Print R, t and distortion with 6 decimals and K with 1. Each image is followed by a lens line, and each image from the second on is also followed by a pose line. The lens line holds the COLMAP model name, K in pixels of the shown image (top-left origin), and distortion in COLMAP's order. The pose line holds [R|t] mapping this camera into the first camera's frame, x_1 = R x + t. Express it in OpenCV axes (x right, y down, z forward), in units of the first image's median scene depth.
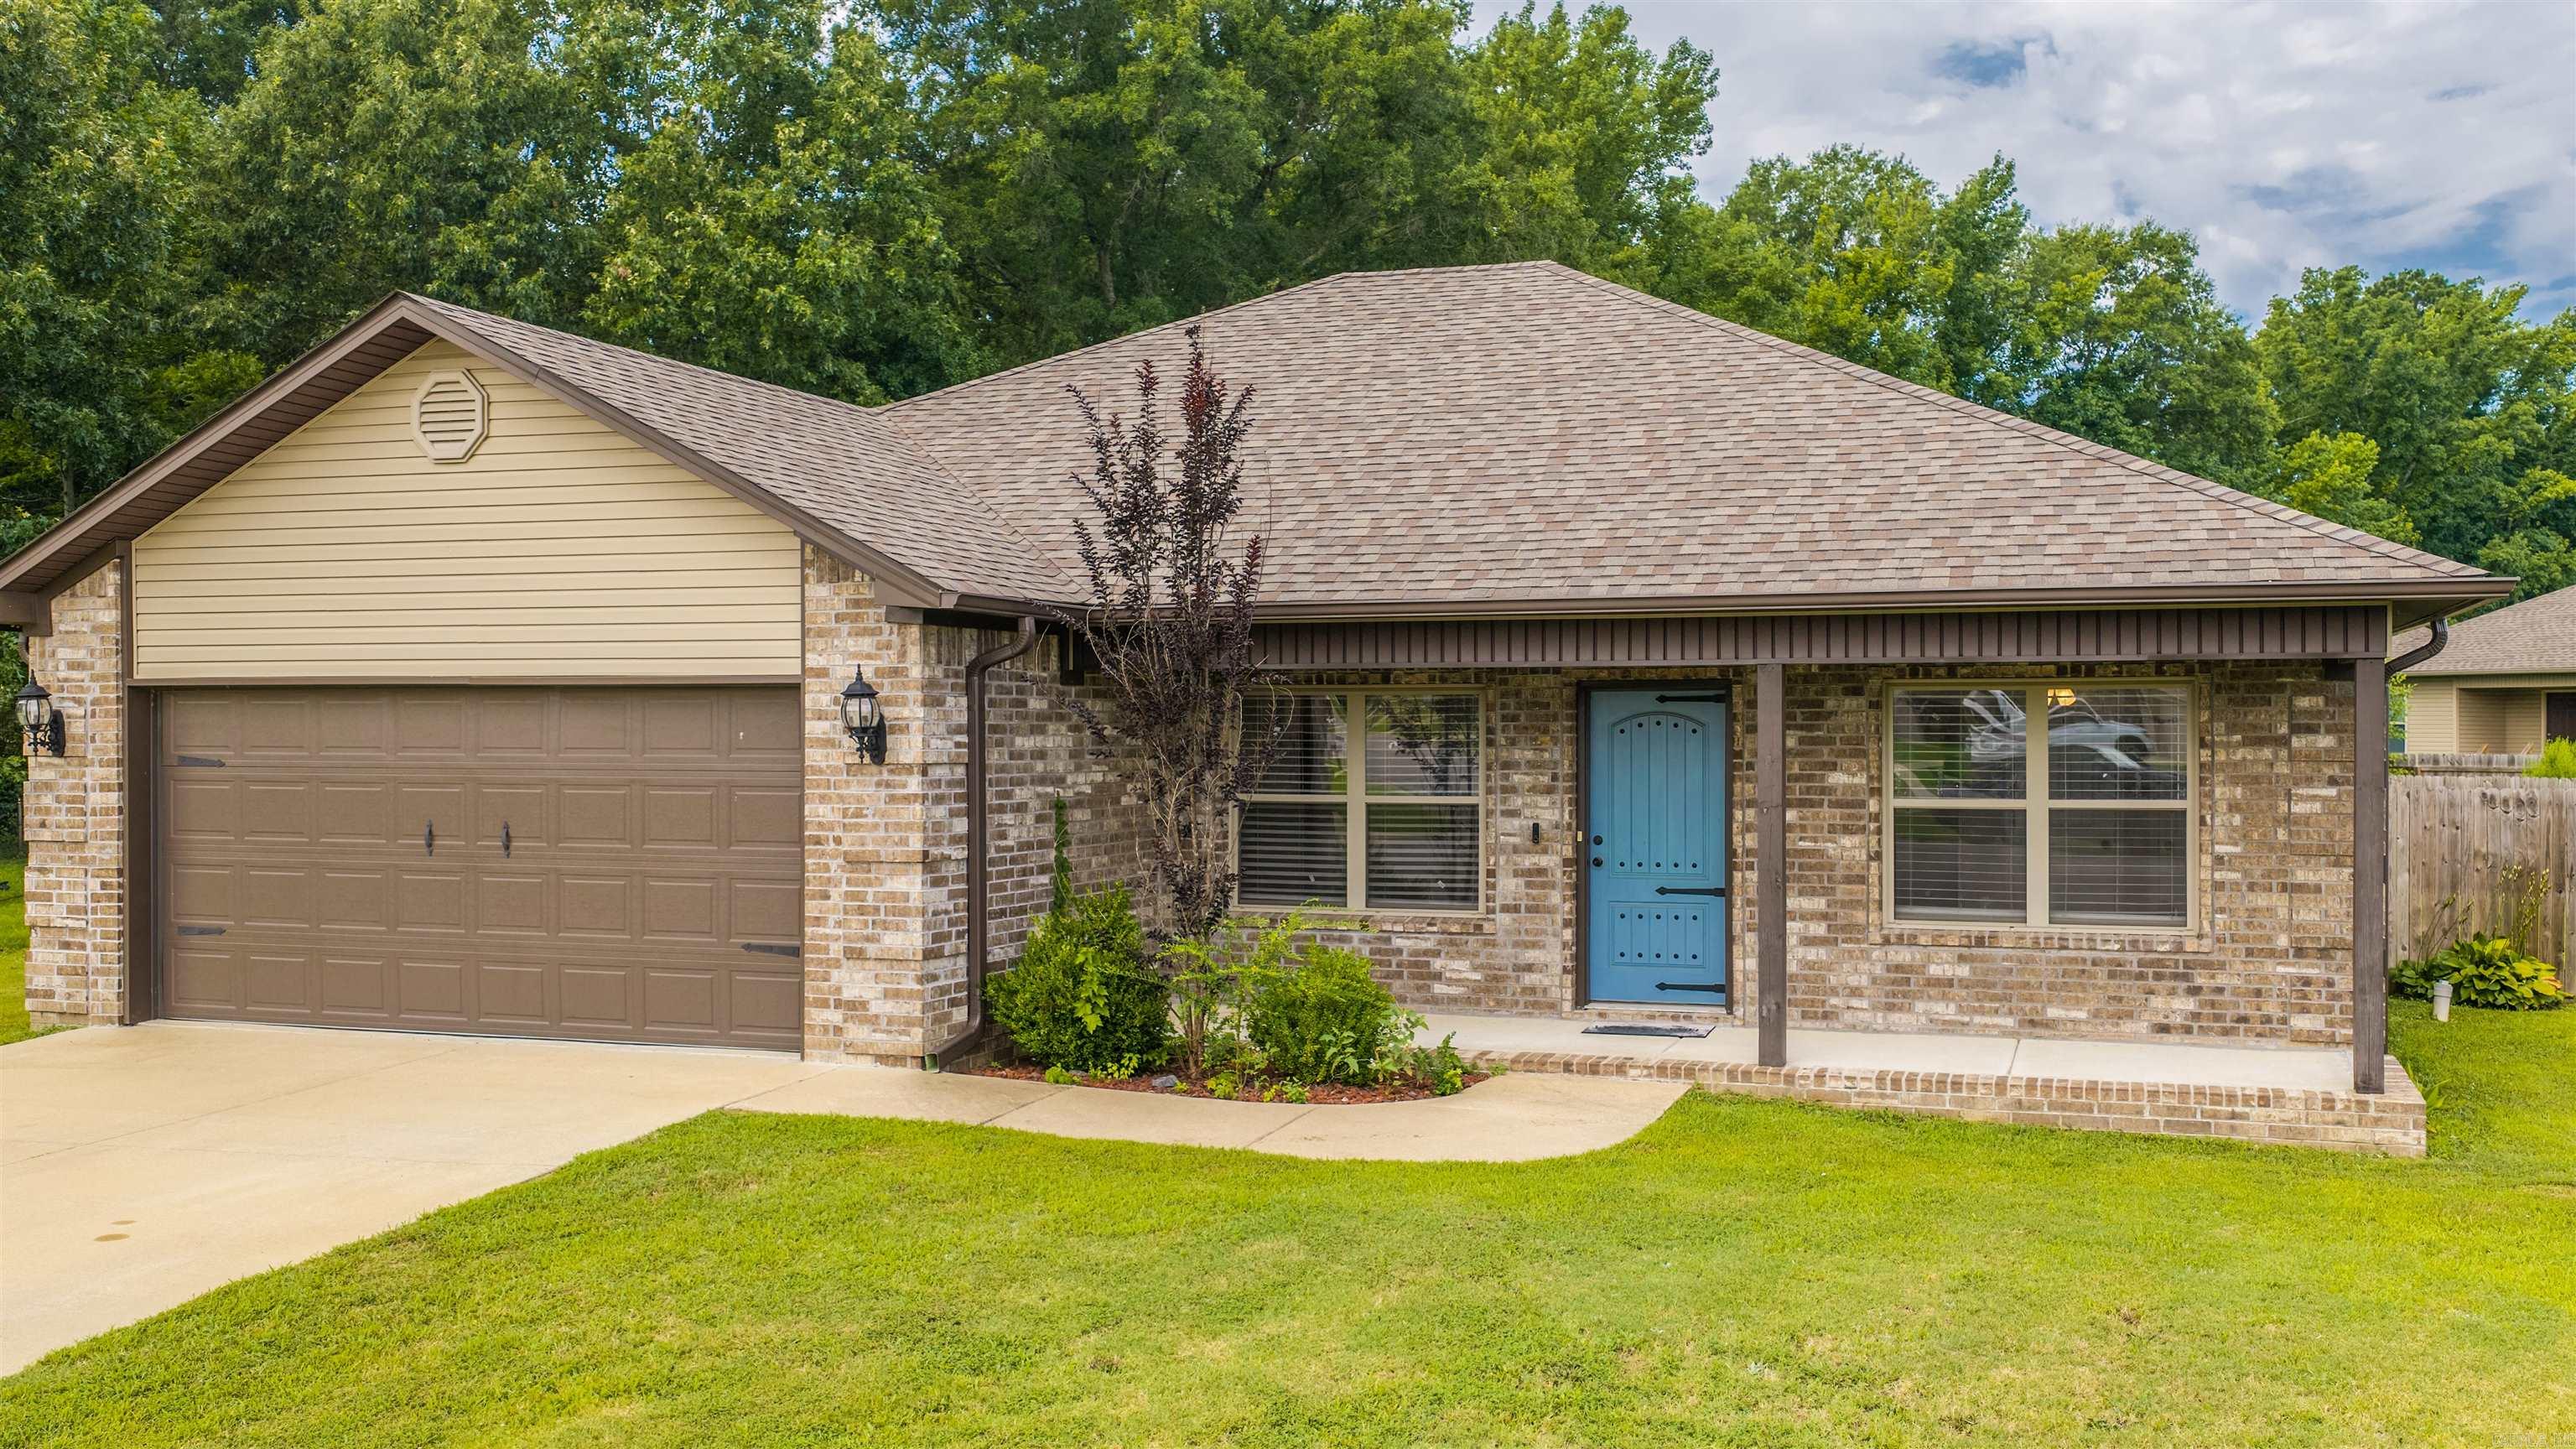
lens RADIAL K [[2290.2, 0, 1362.9], [0, 2290.2, 722.6], [0, 0, 1]] dist [0.001909, -0.007639]
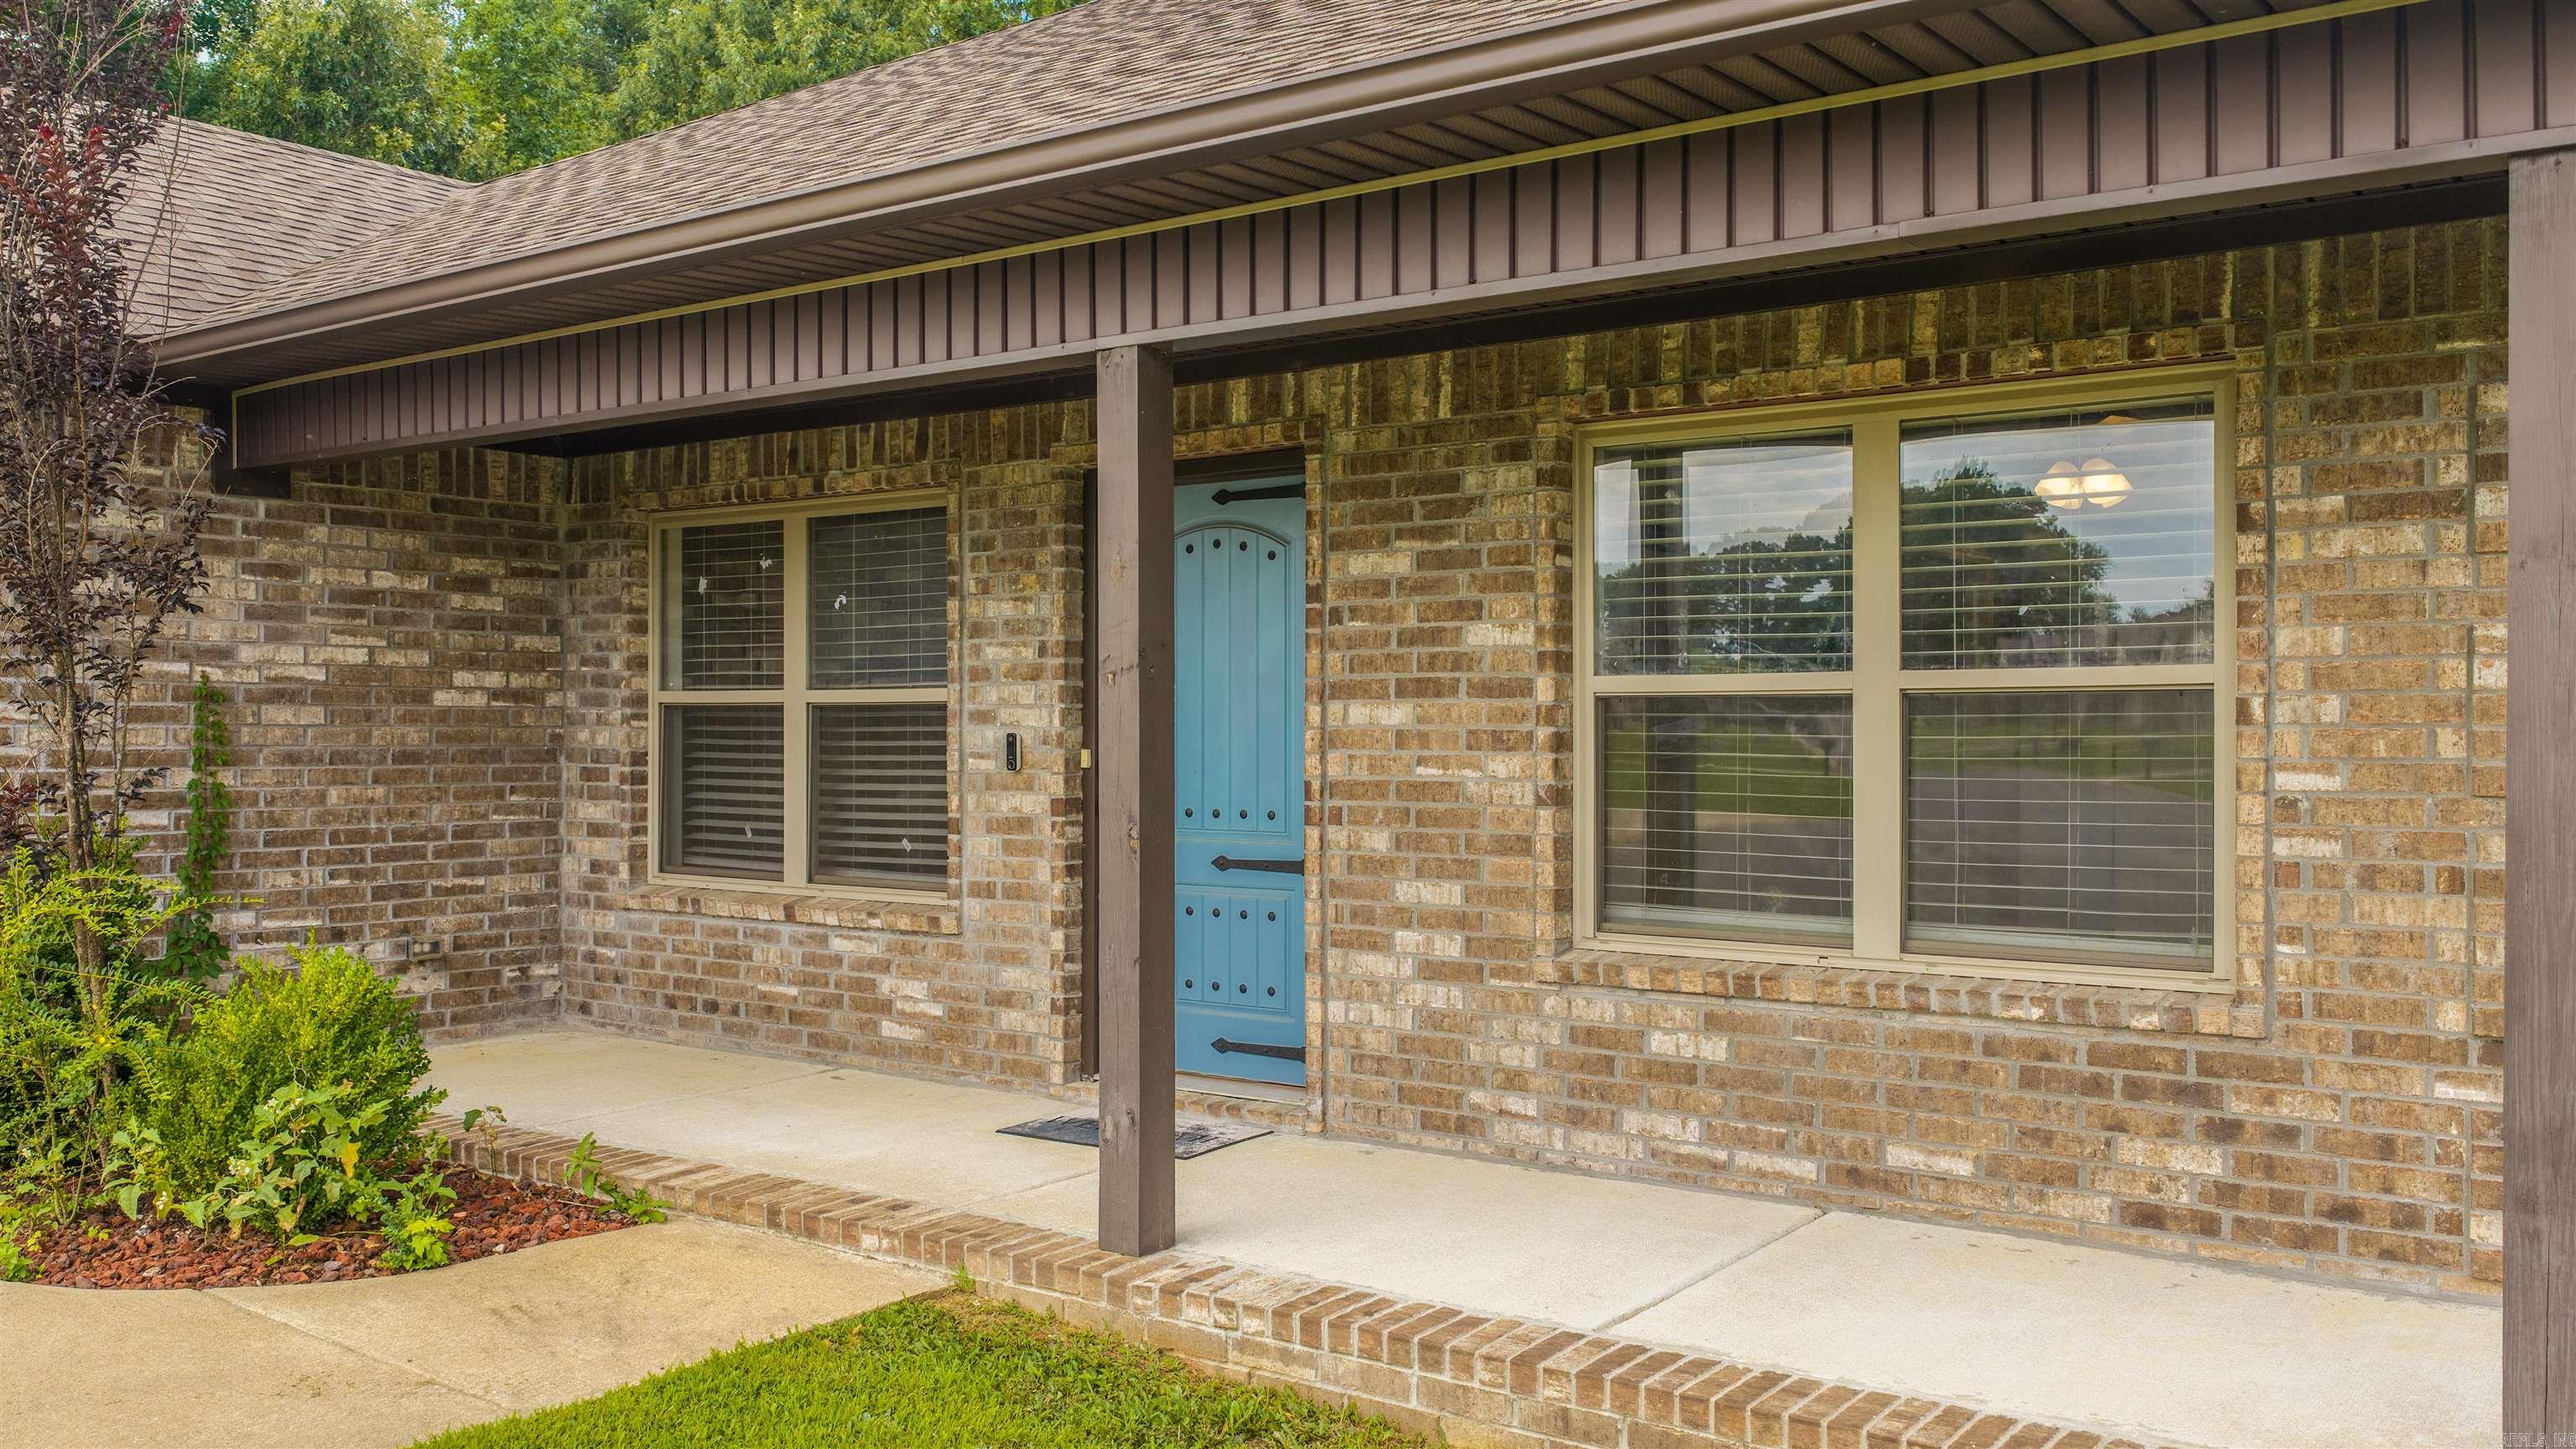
lens RADIAL K [[2134.0, 0, 1288.0], [0, 2134.0, 724.5], [0, 0, 1]] dist [0.010056, -0.014478]
pose [[0.951265, 0.001656, -0.308371, 0.310110], [-0.001546, 0.999999, 0.000599, 0.043404], [0.308372, -0.000093, 0.951266, 0.566349]]
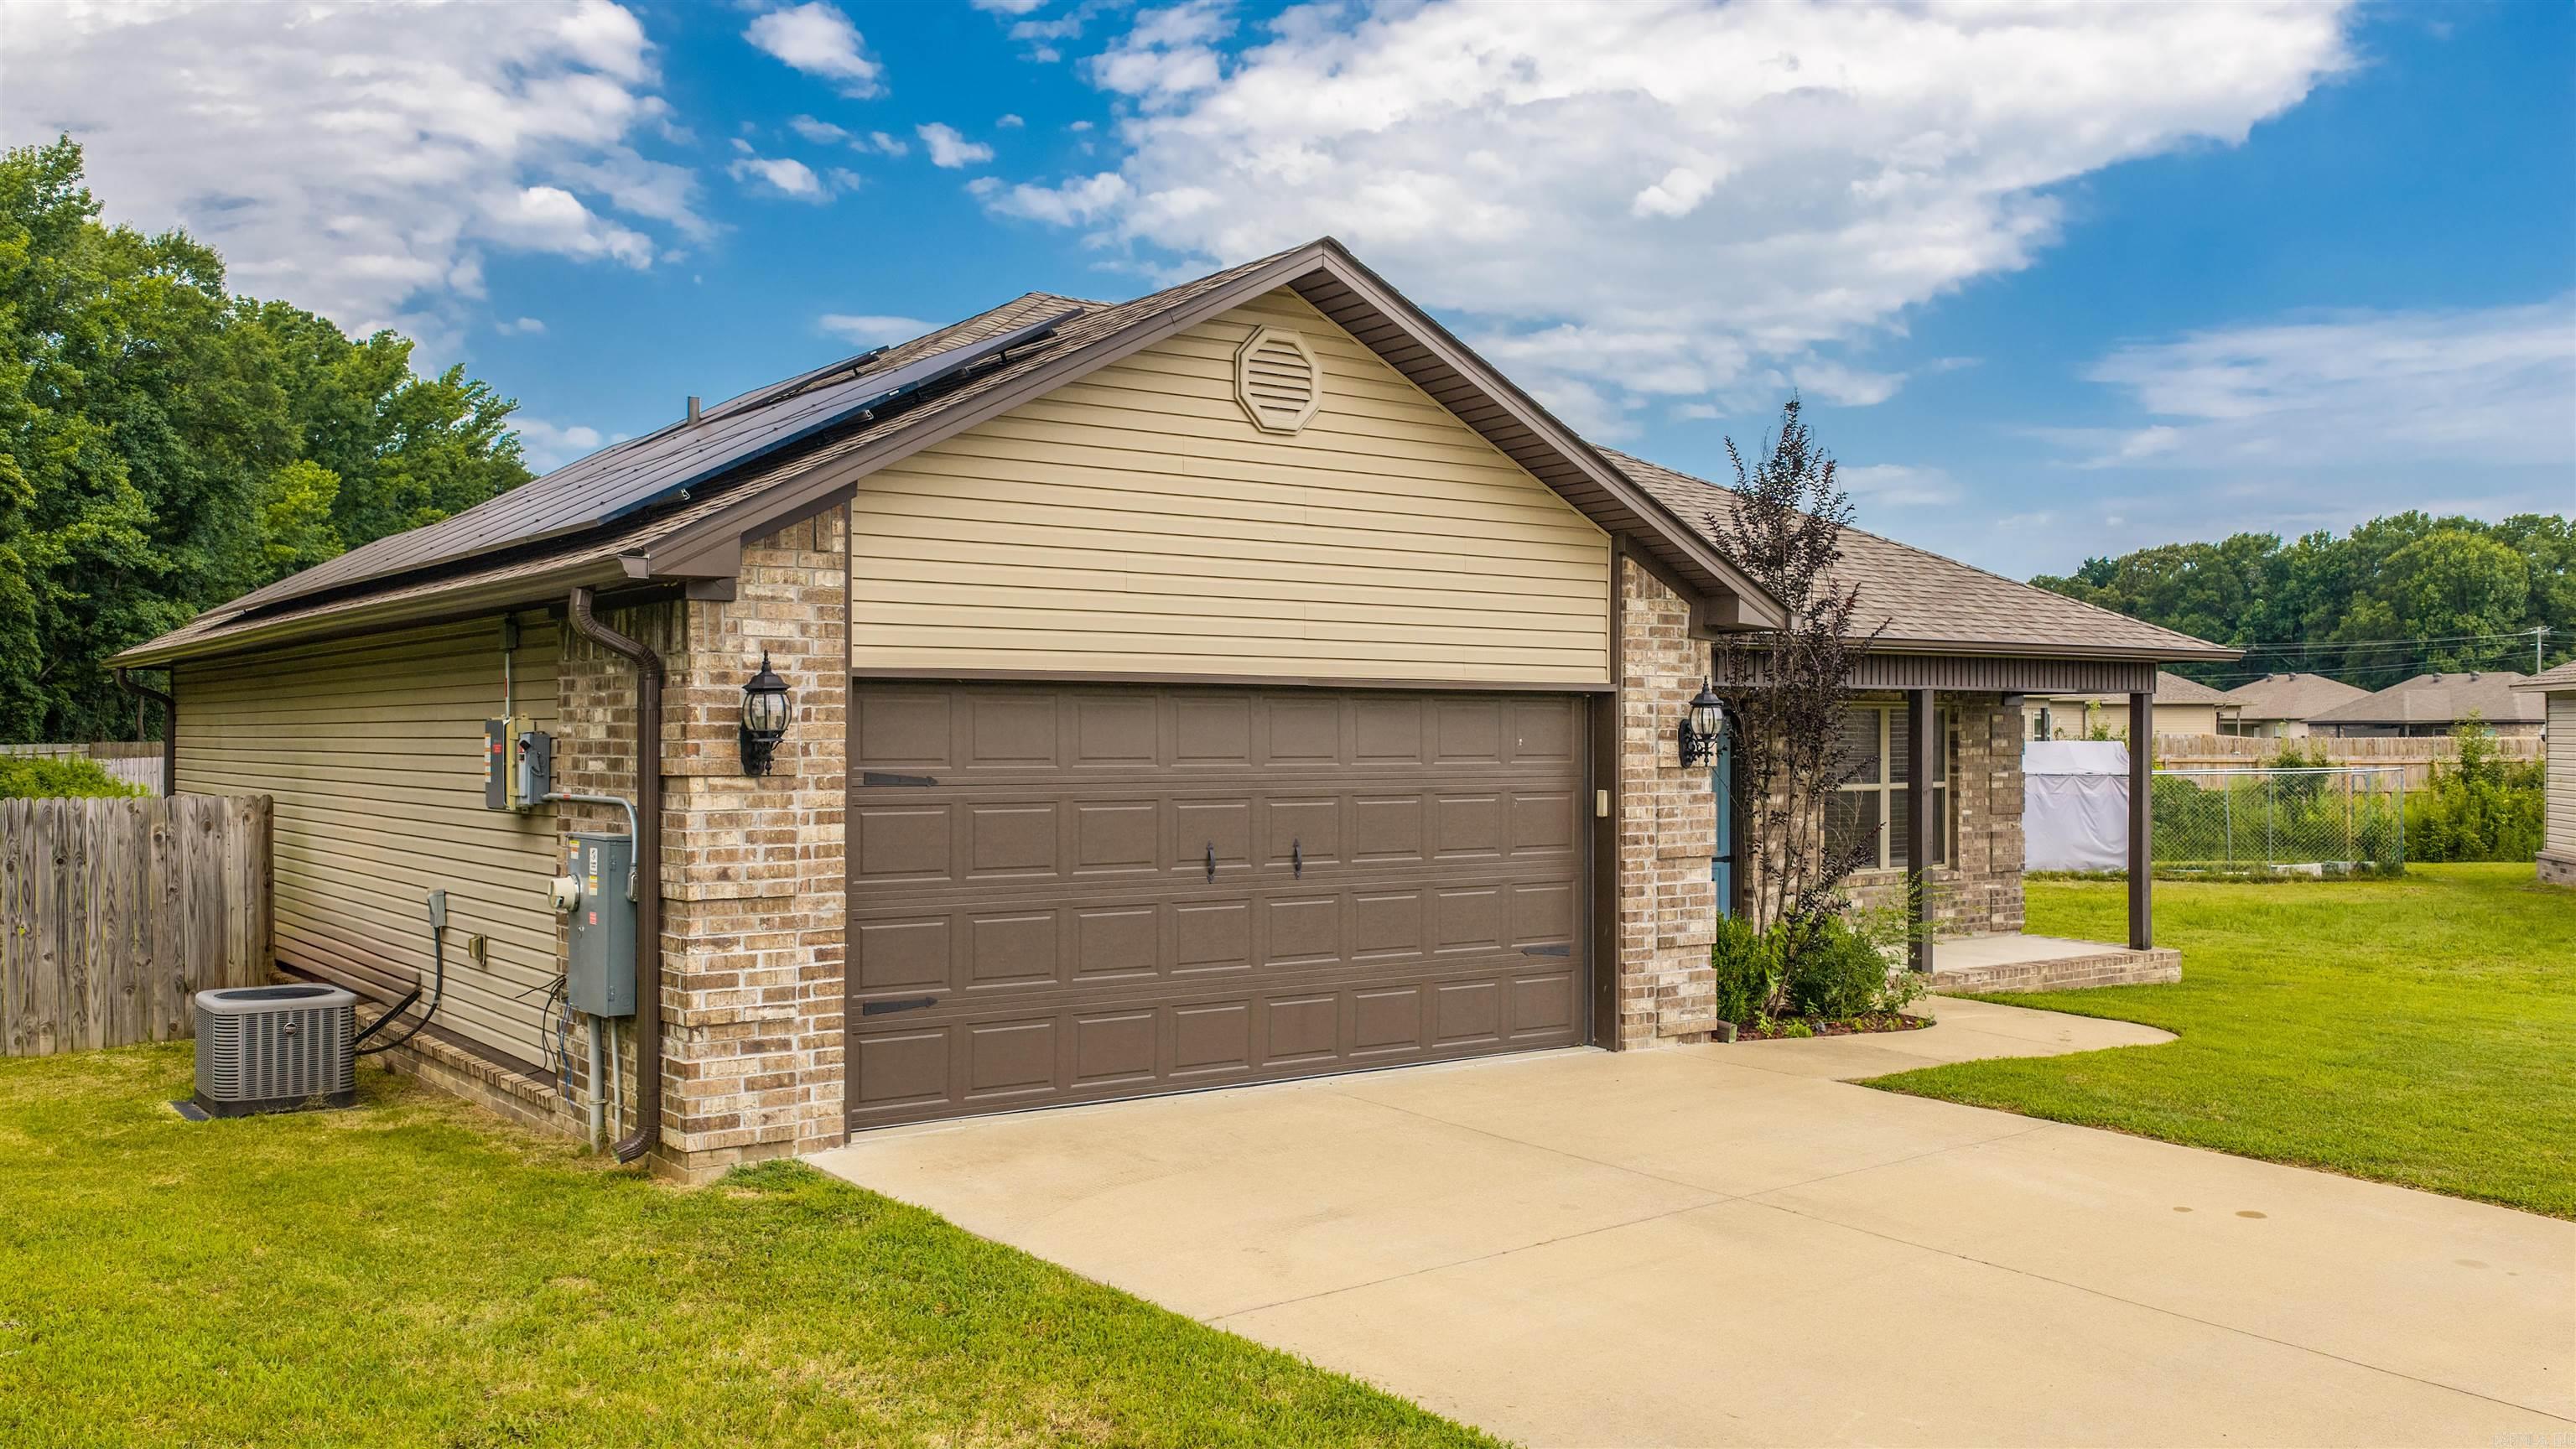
lens RADIAL K [[2134.0, 0, 1288.0], [0, 2134.0, 724.5], [0, 0, 1]] dist [0.010056, -0.014478]
pose [[0.580908, 0.003985, 0.813959, -1.036633], [-0.000378, 0.999989, -0.004626, 0.002194], [-0.813969, 0.002380, 0.580903, 0.507952]]
